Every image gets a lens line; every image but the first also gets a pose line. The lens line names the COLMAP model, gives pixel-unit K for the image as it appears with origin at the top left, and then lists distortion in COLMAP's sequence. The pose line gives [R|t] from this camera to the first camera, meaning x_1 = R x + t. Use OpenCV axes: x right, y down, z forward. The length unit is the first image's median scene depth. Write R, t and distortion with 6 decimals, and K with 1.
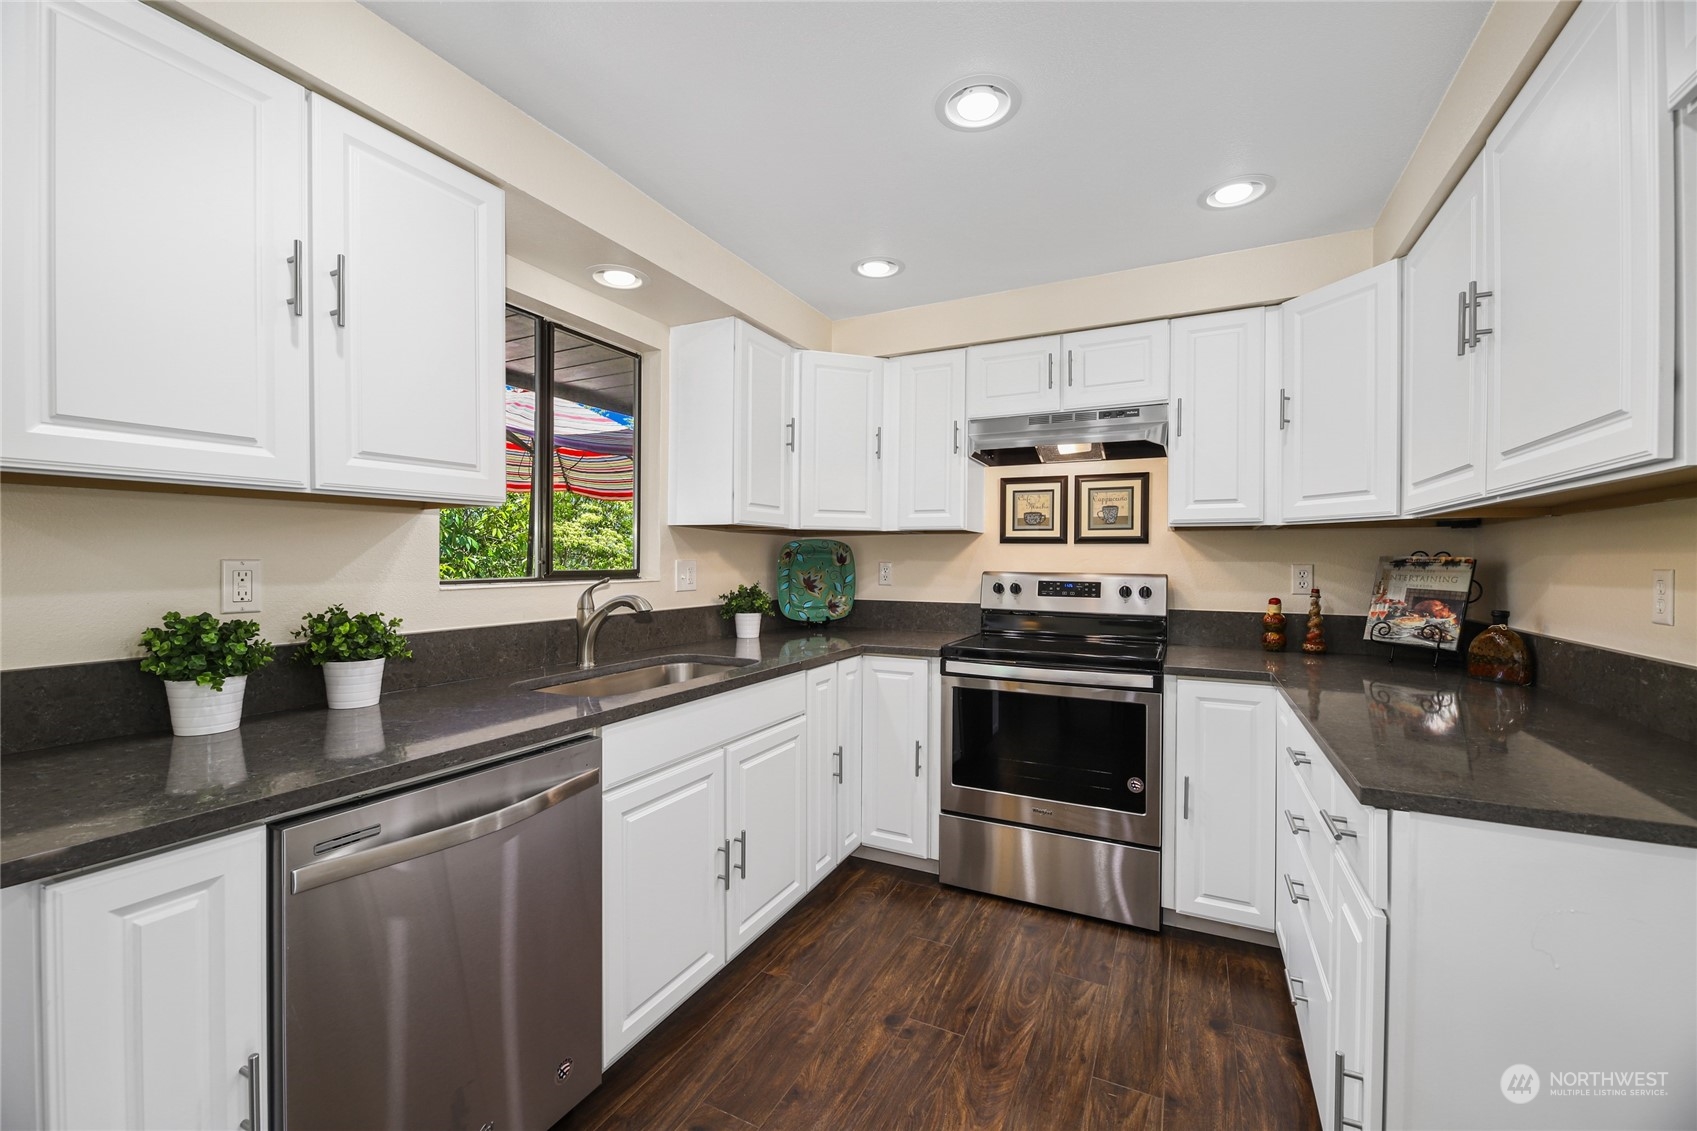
lens RADIAL K [[683.7, 0, 848.5], [0, 683.7, 565.5], [0, 0, 1]] dist [-0.000887, -0.000253]
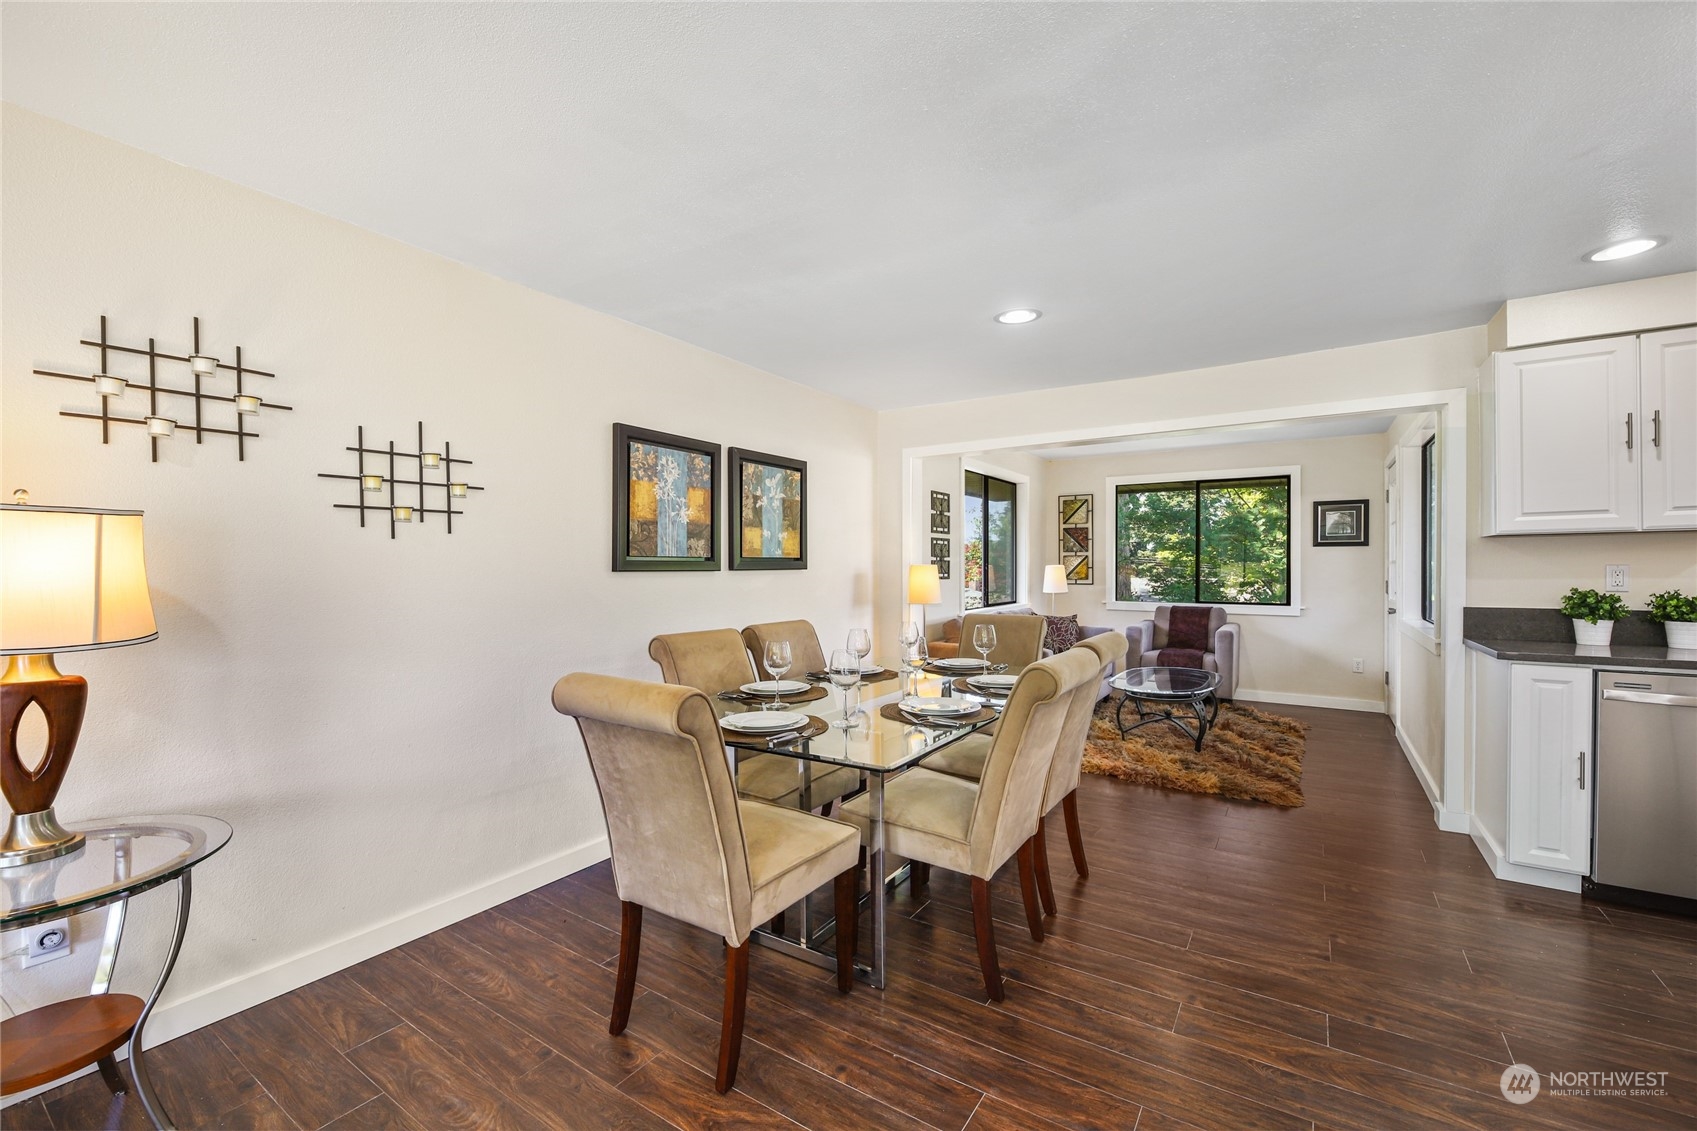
lens RADIAL K [[702.3, 0, 844.3], [0, 702.3, 570.2], [0, 0, 1]] dist [0.001260, 0.000070]
pose [[-0.115537, 0.003400, -0.993297, 1.513325], [-0.007433, 0.999963, 0.004288, 0.016849], [0.993275, 0.007879, -0.115507, -1.070491]]
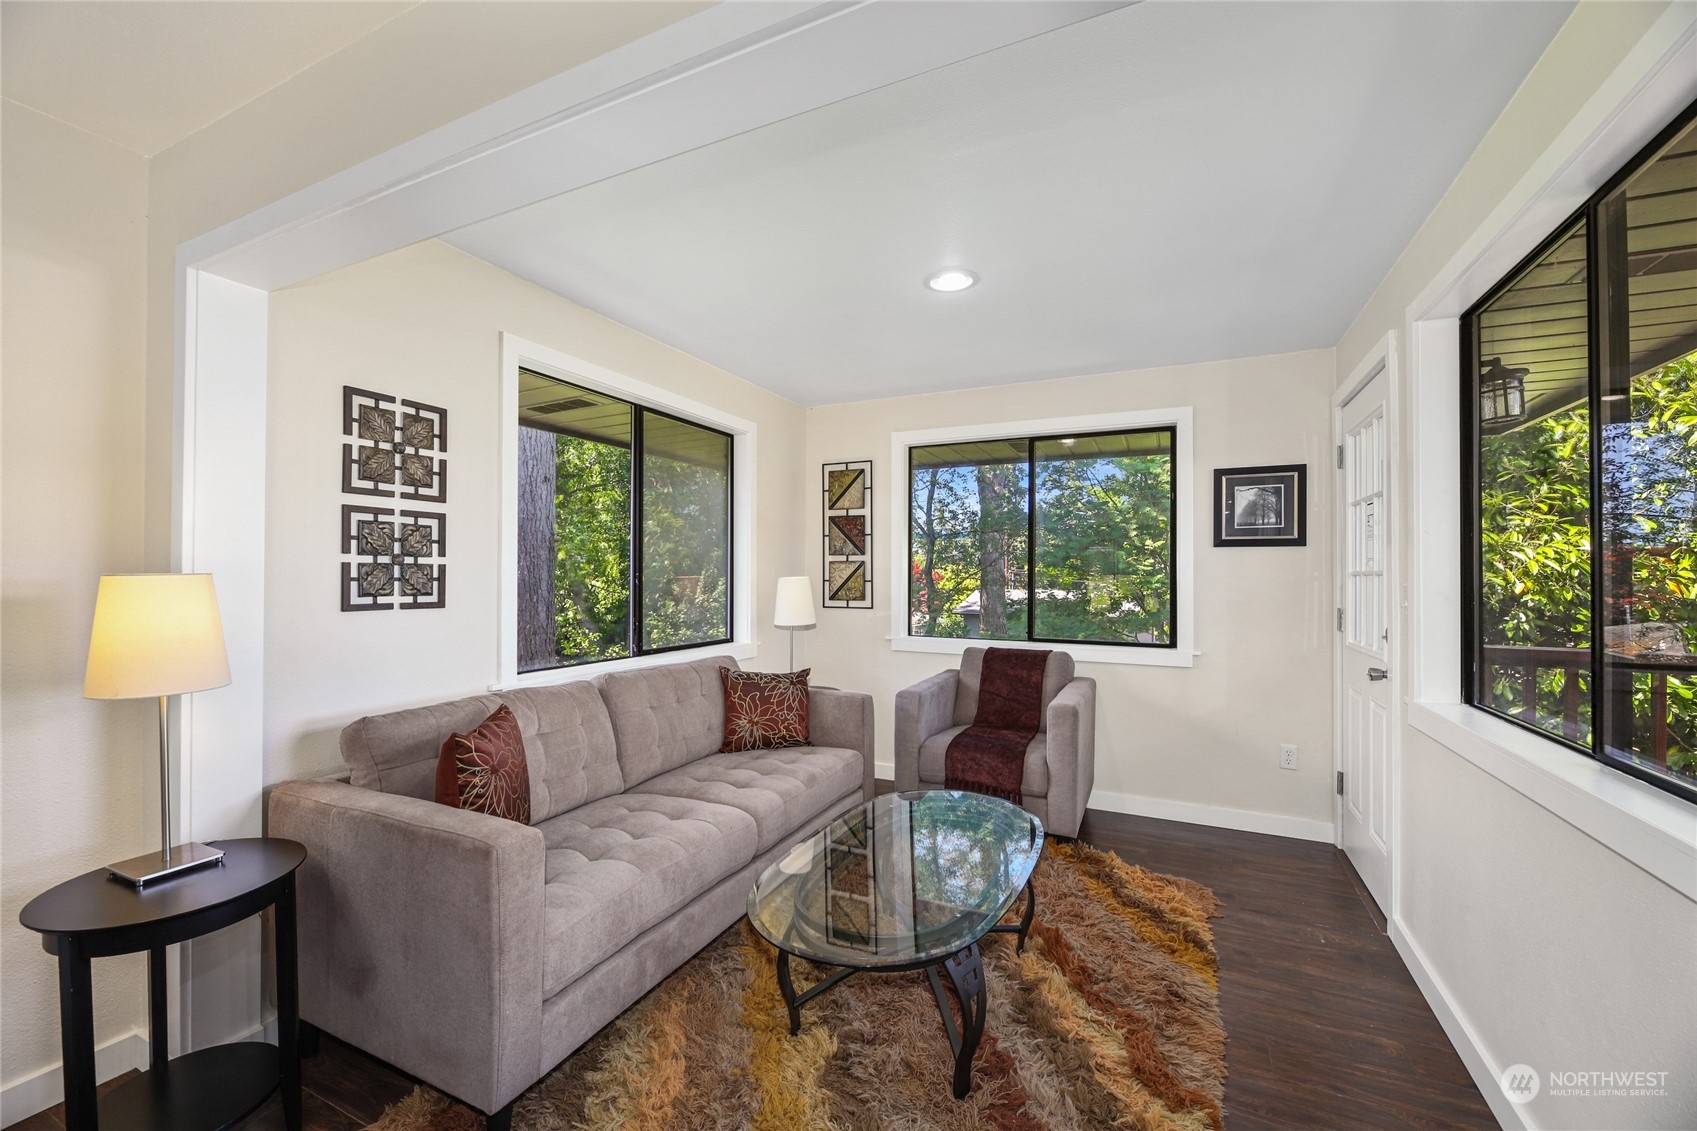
lens RADIAL K [[686.0, 0, 843.3], [0, 686.0, 572.1], [0, 0, 1]] dist [-0.000778, -0.000198]
pose [[0.017200, -0.009346, -0.999808, -0.875642], [-0.012749, 0.999873, -0.009566, -0.003189], [0.999771, 0.012911, 0.017078, 0.017319]]
